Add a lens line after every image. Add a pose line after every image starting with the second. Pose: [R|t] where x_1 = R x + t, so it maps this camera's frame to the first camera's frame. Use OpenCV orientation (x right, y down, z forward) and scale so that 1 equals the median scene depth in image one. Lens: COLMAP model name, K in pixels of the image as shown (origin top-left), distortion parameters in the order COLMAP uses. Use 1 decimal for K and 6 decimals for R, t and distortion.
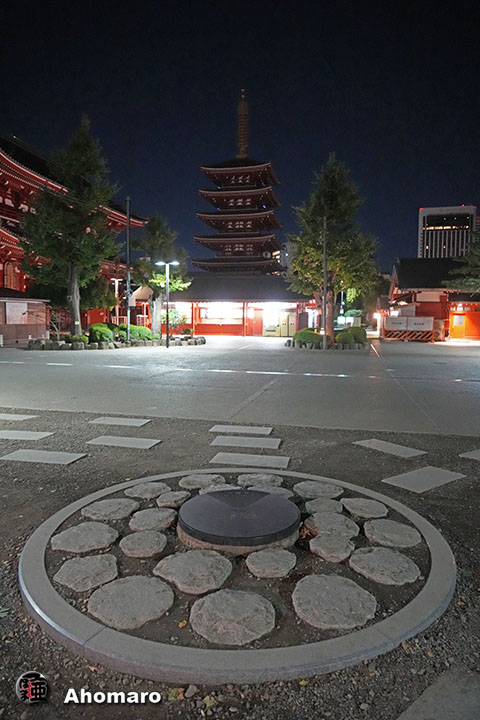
lens RADIAL K [[484.8, 0, 243.4], [0, 484.8, 357.1], [0, 0, 1]] dist [-0.033527, 0.005867]
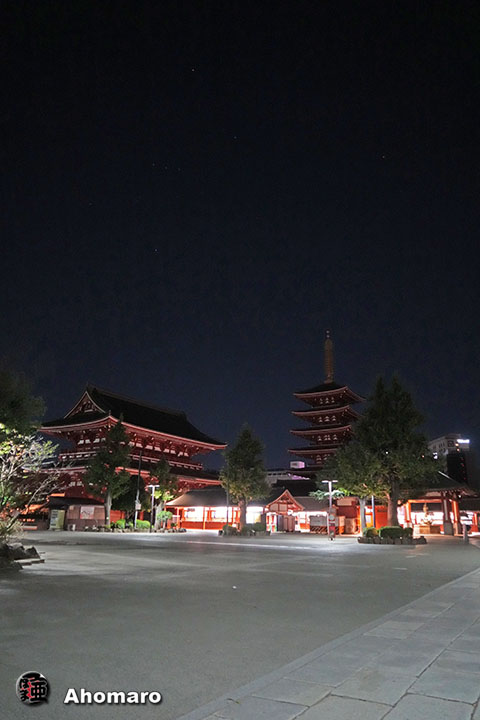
lens RADIAL K [[506.5, 0, 254.8], [0, 506.5, 360.7], [0, 0, 1]] dist [-0.032641, 0.009701]
pose [[0.947685, -0.091645, -0.305769, 0.741124], [-0.032142, 0.925635, -0.377050, 0.072037], [0.317585, 0.367152, 0.874265, -0.665192]]
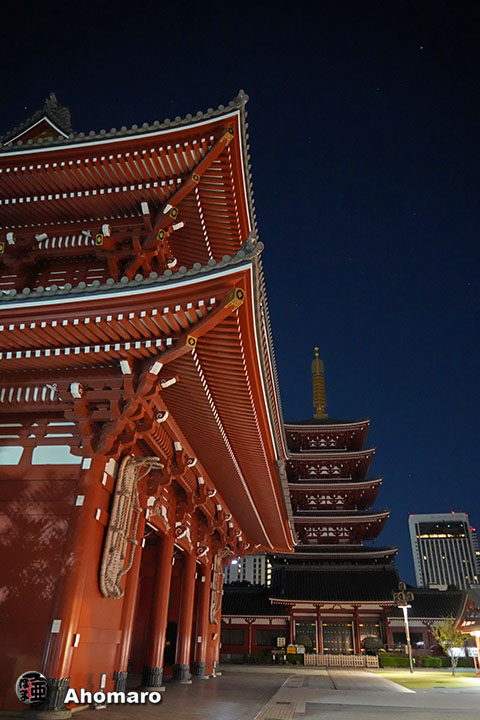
lens RADIAL K [[484.8, 0, 243.4], [0, 484.8, 357.1], [0, 0, 1]] dist [-0.033527, 0.005867]
pose [[0.996616, 0.055069, 0.061027, -0.643144], [-0.009534, 0.814850, -0.579593, -0.091971], [-0.081645, 0.577050, 0.812618, 1.016849]]
